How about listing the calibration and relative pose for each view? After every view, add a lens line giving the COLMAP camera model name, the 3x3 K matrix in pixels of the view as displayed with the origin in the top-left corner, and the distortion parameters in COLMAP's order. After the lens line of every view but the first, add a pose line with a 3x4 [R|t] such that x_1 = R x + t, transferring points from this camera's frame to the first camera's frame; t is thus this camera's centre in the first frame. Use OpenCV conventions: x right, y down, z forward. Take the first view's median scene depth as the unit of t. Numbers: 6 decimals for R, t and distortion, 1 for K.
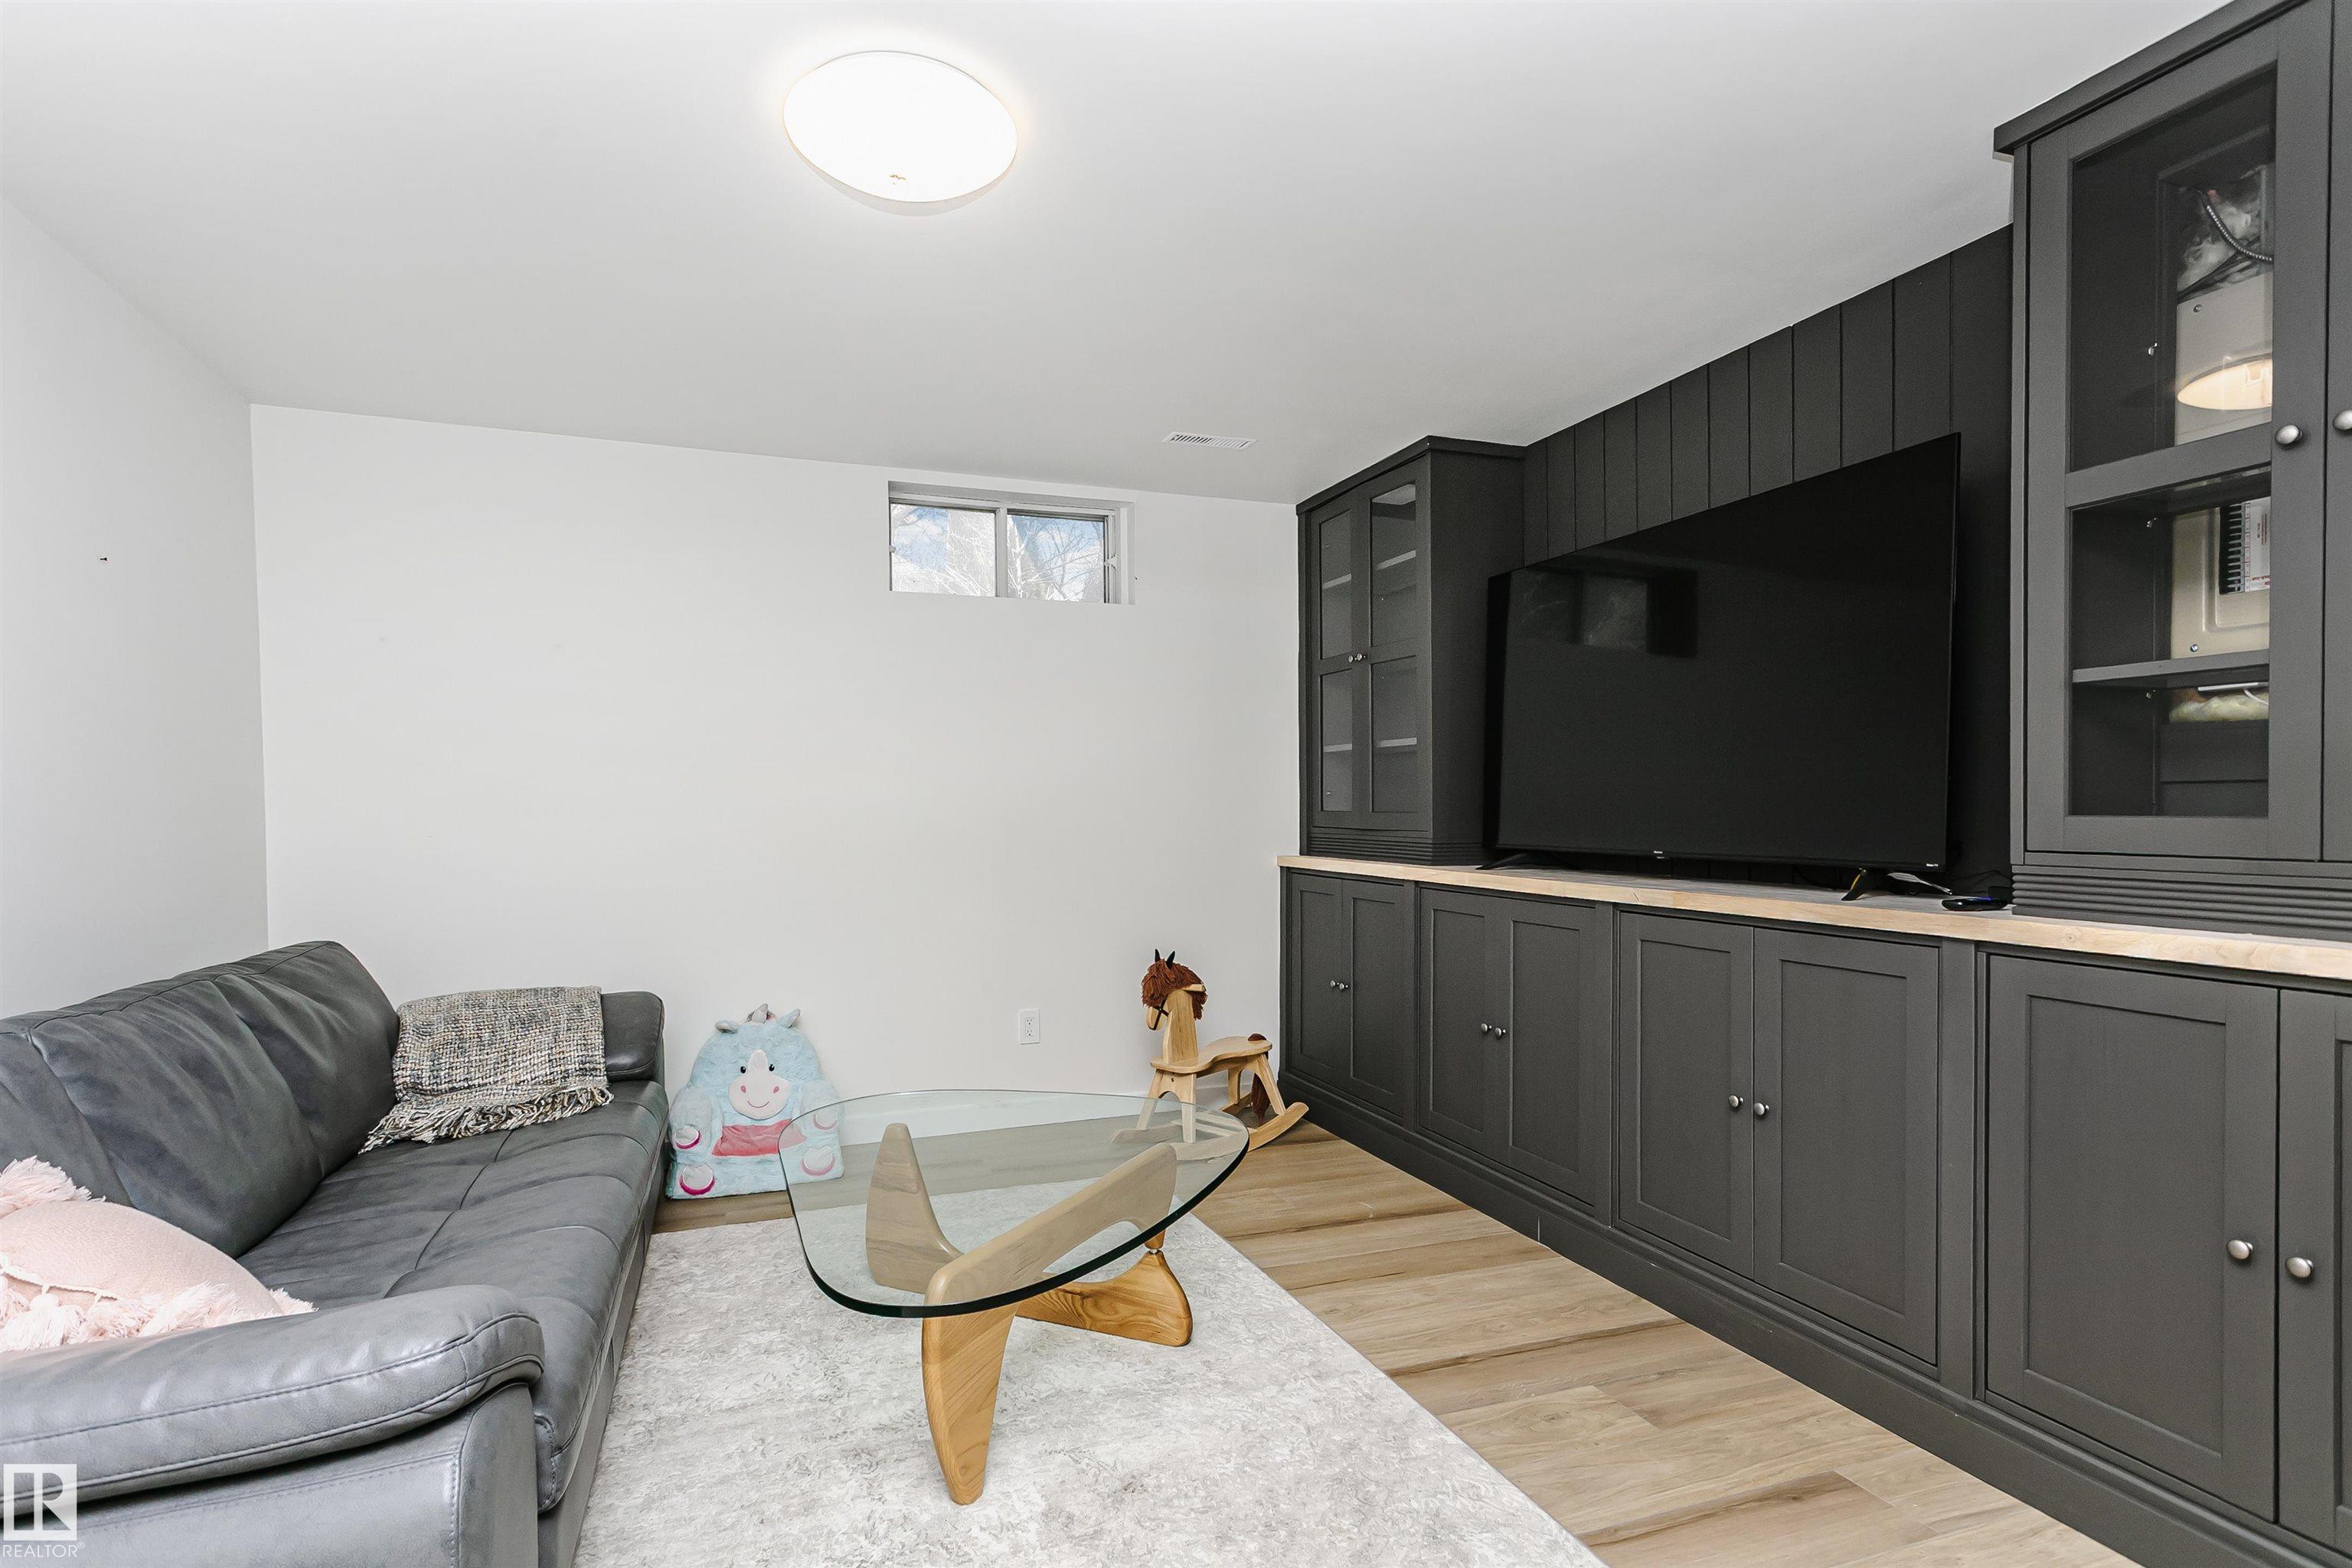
lens RADIAL K [[1160.1, 0, 1170.3], [0, 1160.1, 796.6], [0, 0, 1]] dist [0.003372, 0.000422]
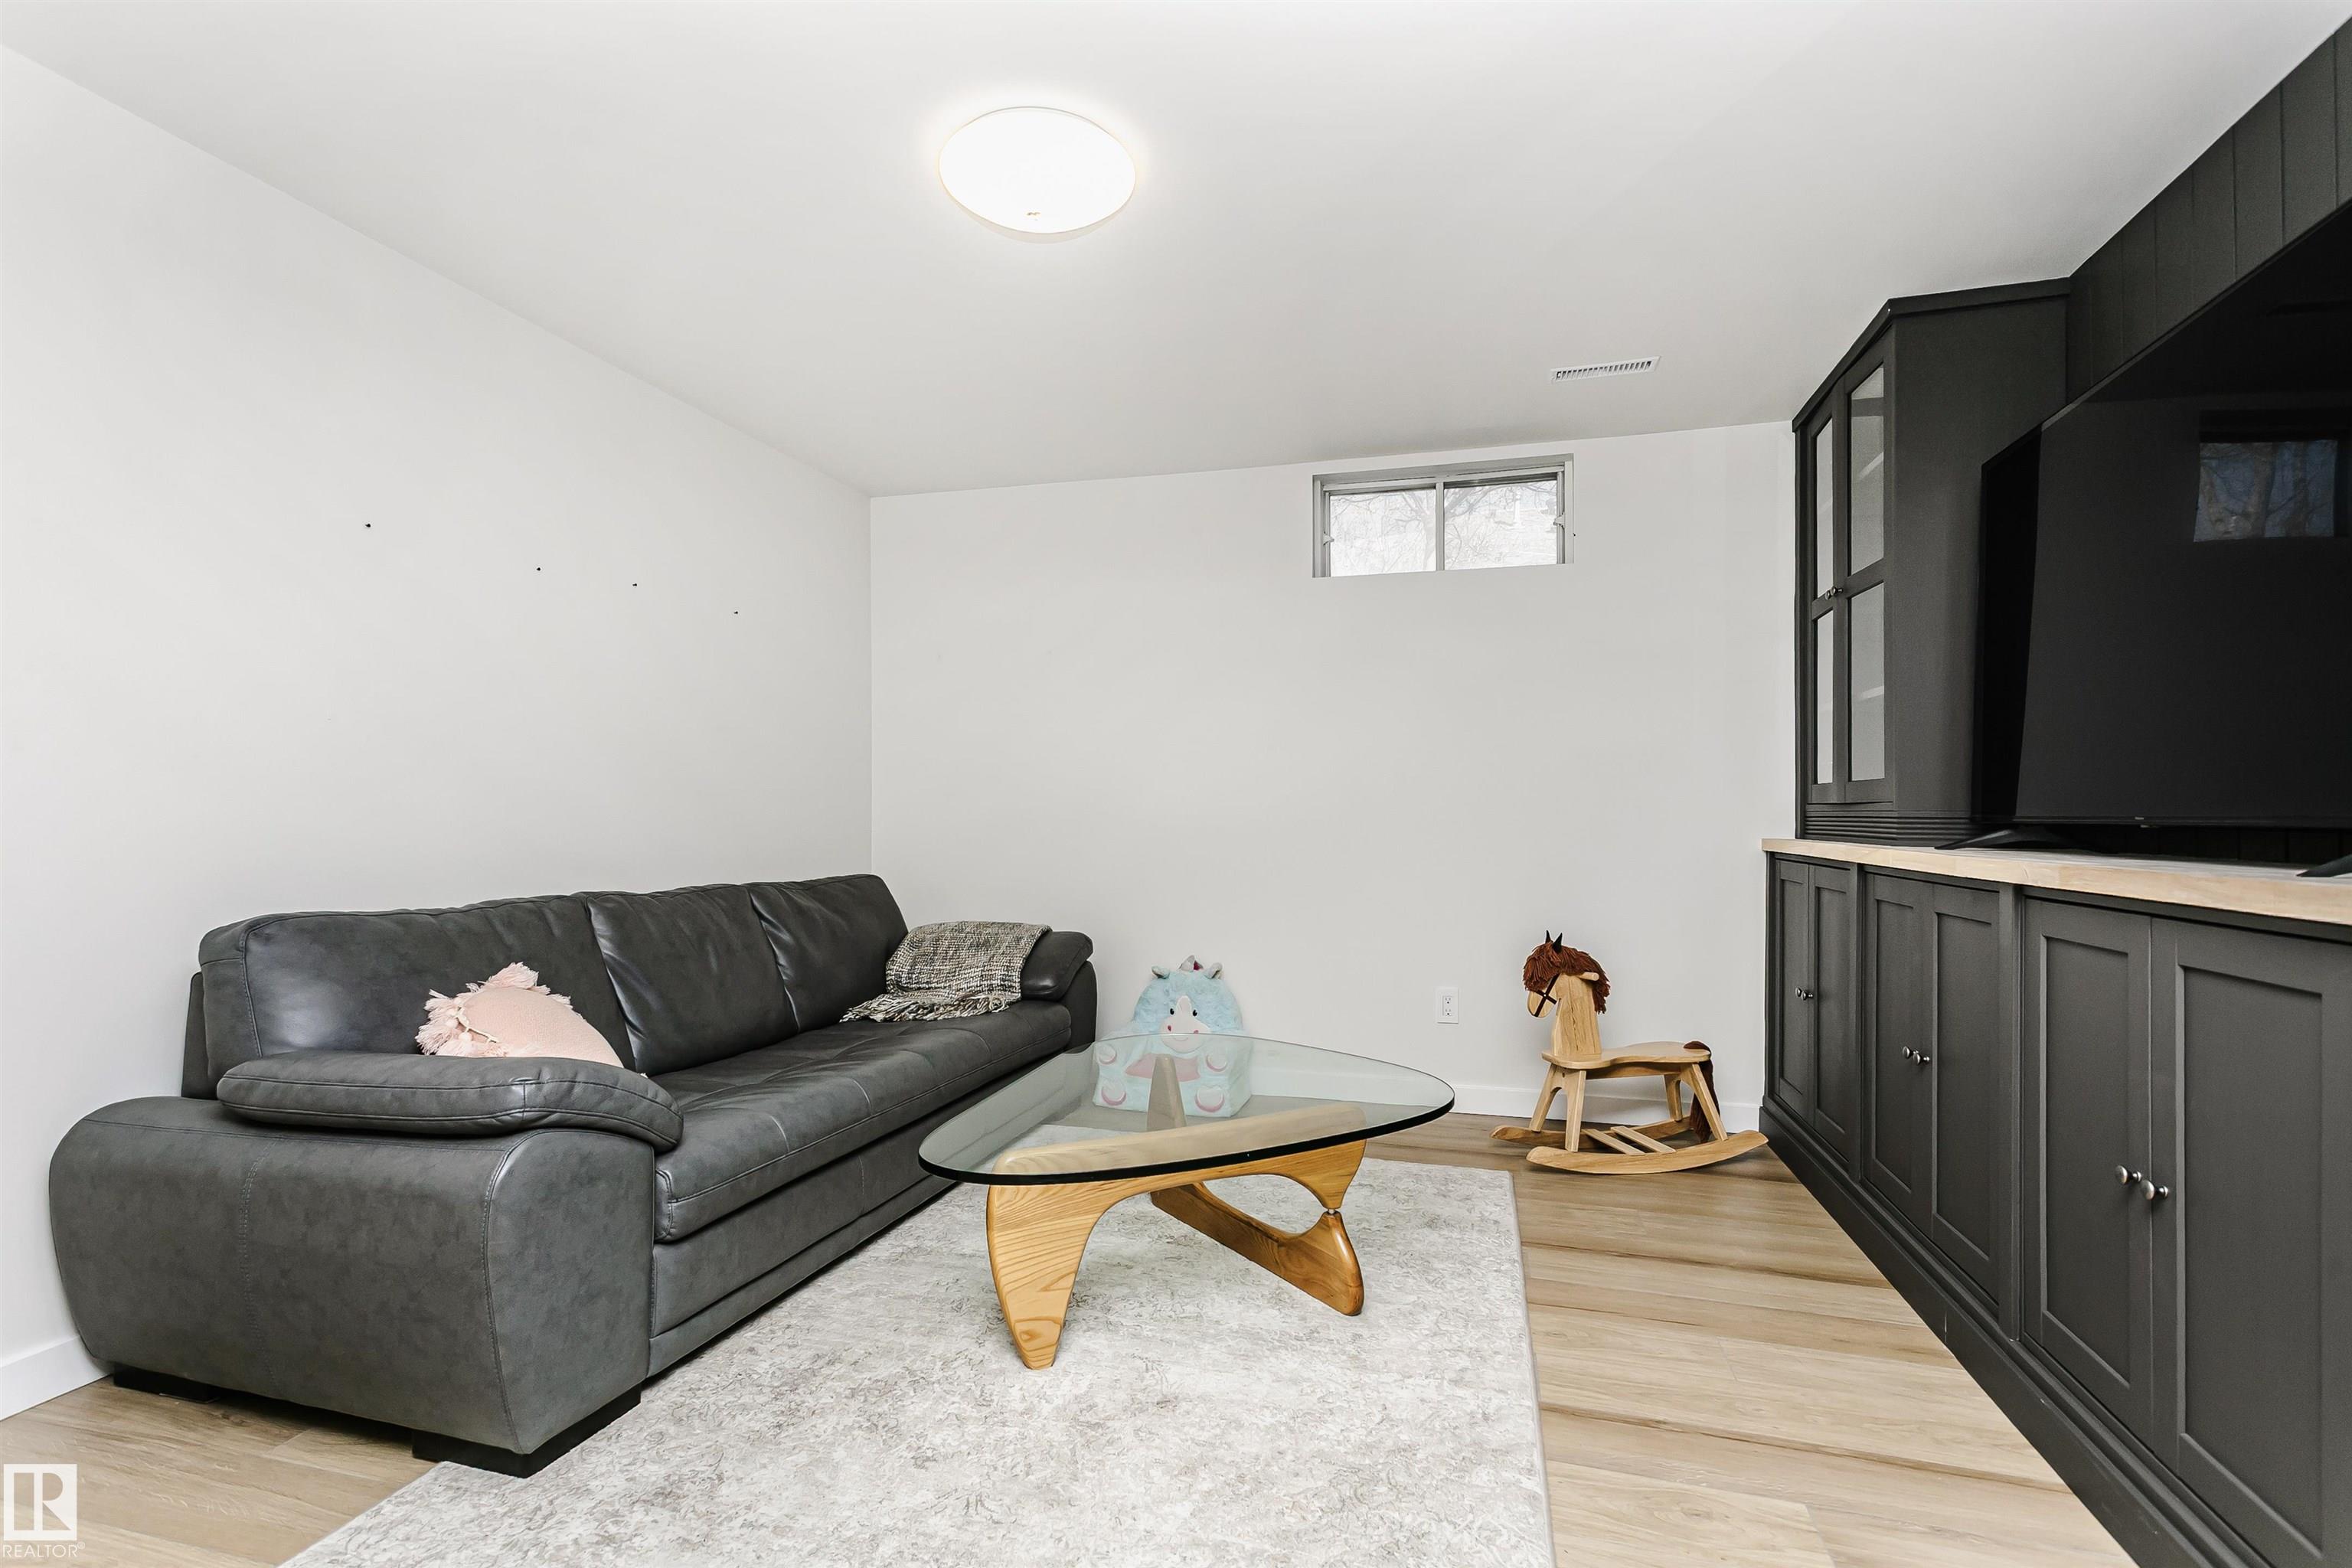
lens RADIAL K [[1144.1, 0, 1153.5], [0, 1144.1, 774.7], [0, 0, 1]] dist [0.008235, -0.000596]
pose [[0.802382, -0.014921, -0.596624, 0.304941], [-0.000752, 0.999661, -0.026012, 0.034546], [0.596810, 0.021320, 0.802099, 0.089984]]
